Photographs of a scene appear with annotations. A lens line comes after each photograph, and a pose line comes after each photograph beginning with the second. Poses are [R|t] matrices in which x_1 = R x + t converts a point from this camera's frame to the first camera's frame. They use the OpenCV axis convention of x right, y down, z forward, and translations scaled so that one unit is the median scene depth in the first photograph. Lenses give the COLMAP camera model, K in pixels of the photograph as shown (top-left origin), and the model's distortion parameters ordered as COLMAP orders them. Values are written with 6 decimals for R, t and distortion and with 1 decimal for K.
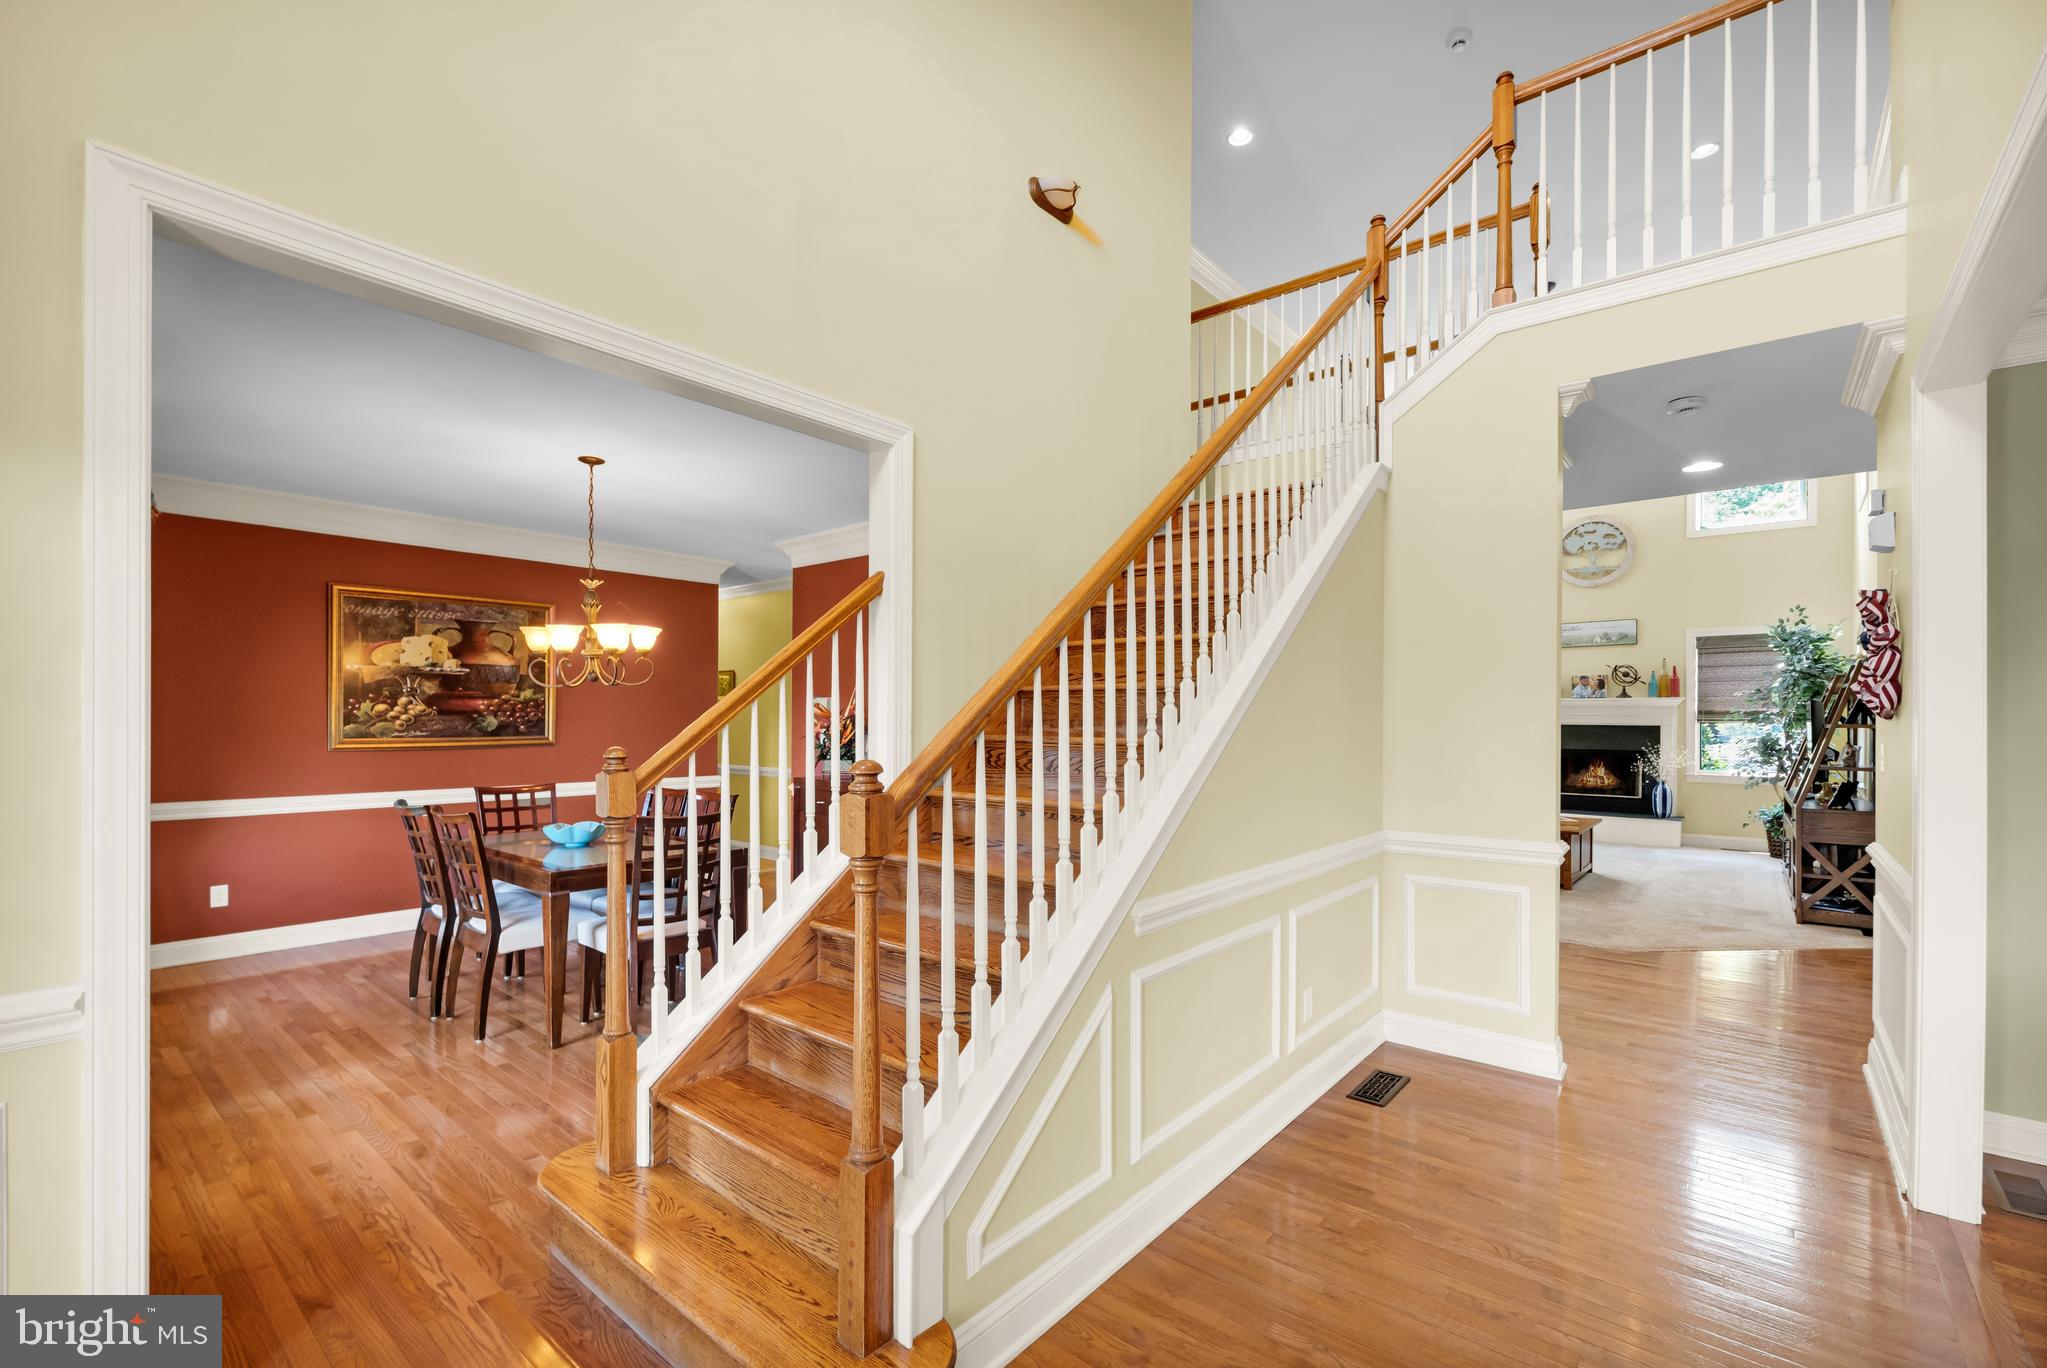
lens RADIAL K [[881.5, 0, 1011.2], [0, 881.5, 720.0], [0, 0, 1]] dist [-0.000422, -0.000072]
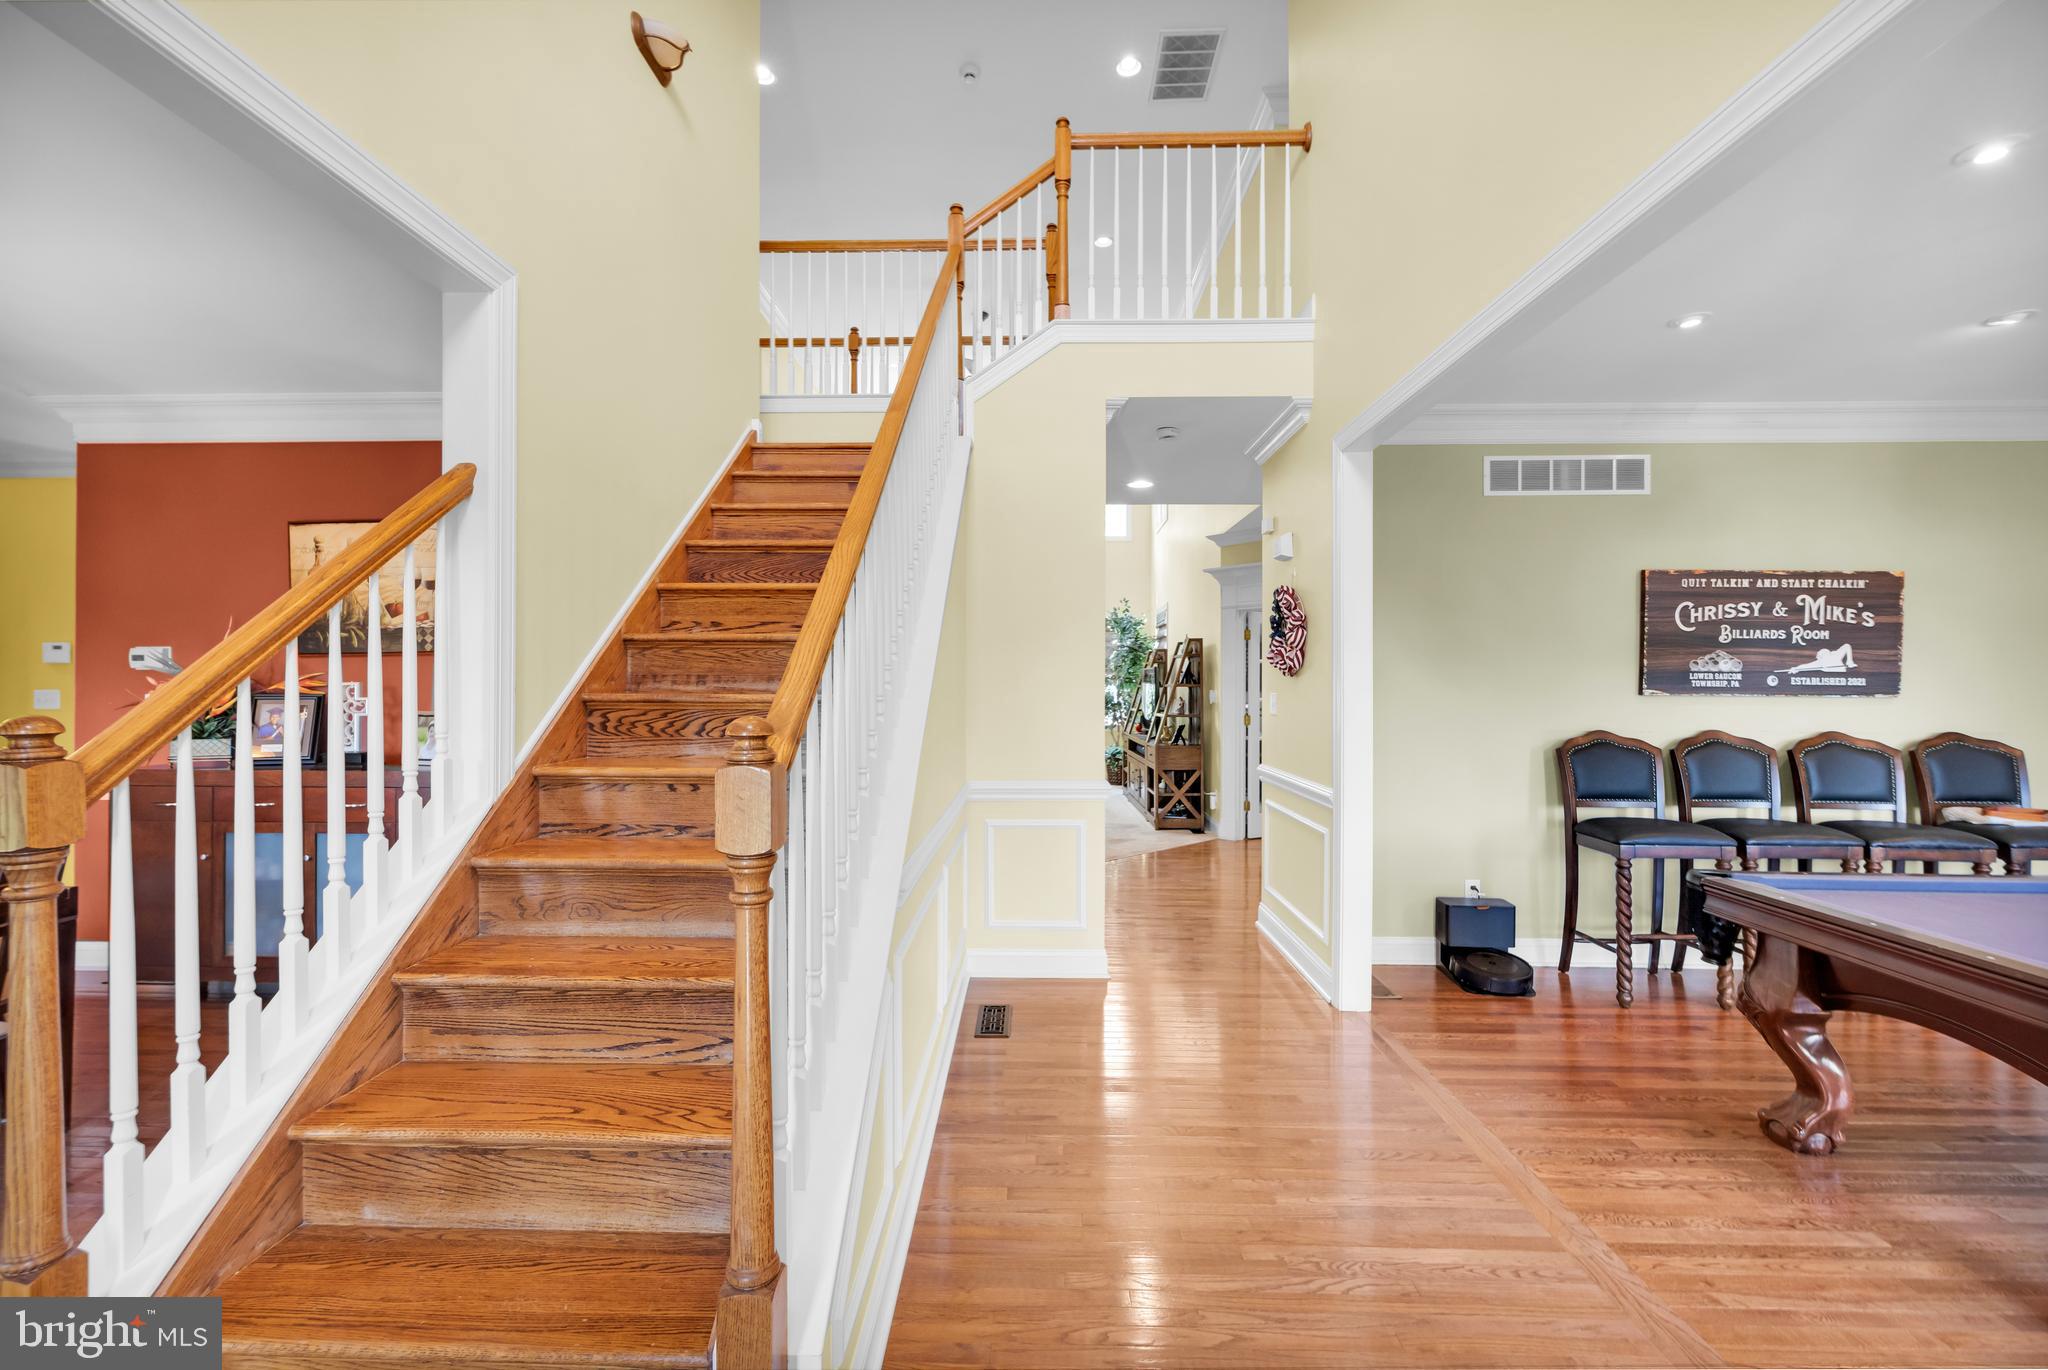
lens RADIAL K [[868.2, 0, 1009.6], [0, 868.2, 687.2], [0, 0, 1]] dist [0.002377, 0.000024]
pose [[0.782643, -0.003923, 0.622458, -0.128970], [0.003031, 0.999992, 0.002490, 0.005664], [-0.622463, -0.000062, 0.782649, 0.094682]]
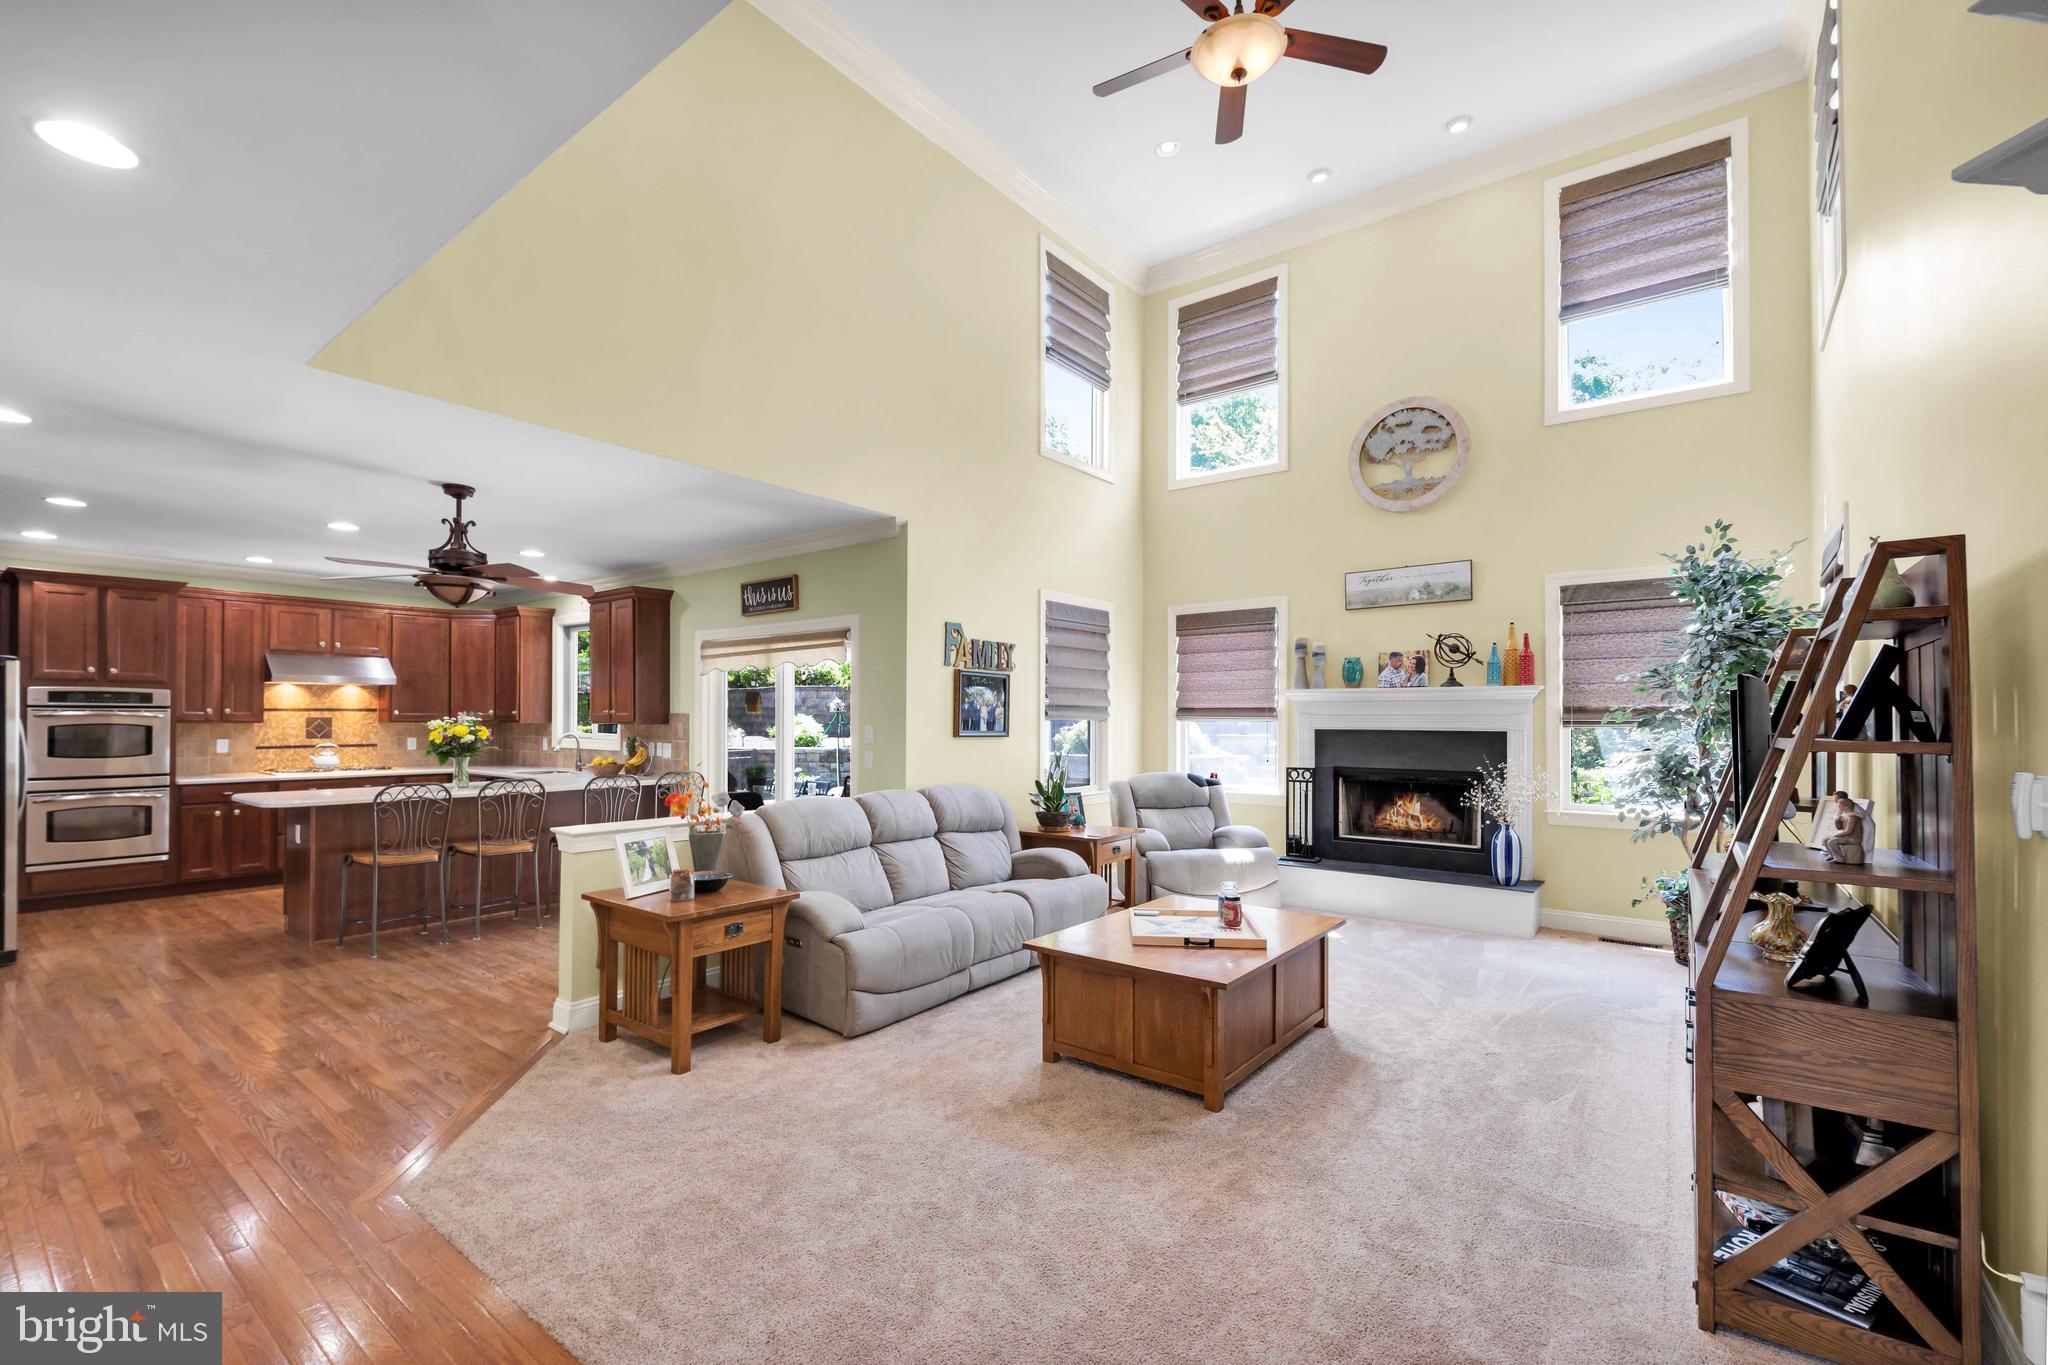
lens RADIAL K [[876.9, 0, 1014.8], [0, 876.9, 713.0], [0, 0, 1]] dist [-0.000958, 0.000085]
pose [[0.999085, -0.001495, 0.042732, 0.652257], [0.001817, 0.999970, -0.007495, -0.004431], [-0.042719, 0.007566, 0.999058, 0.715940]]
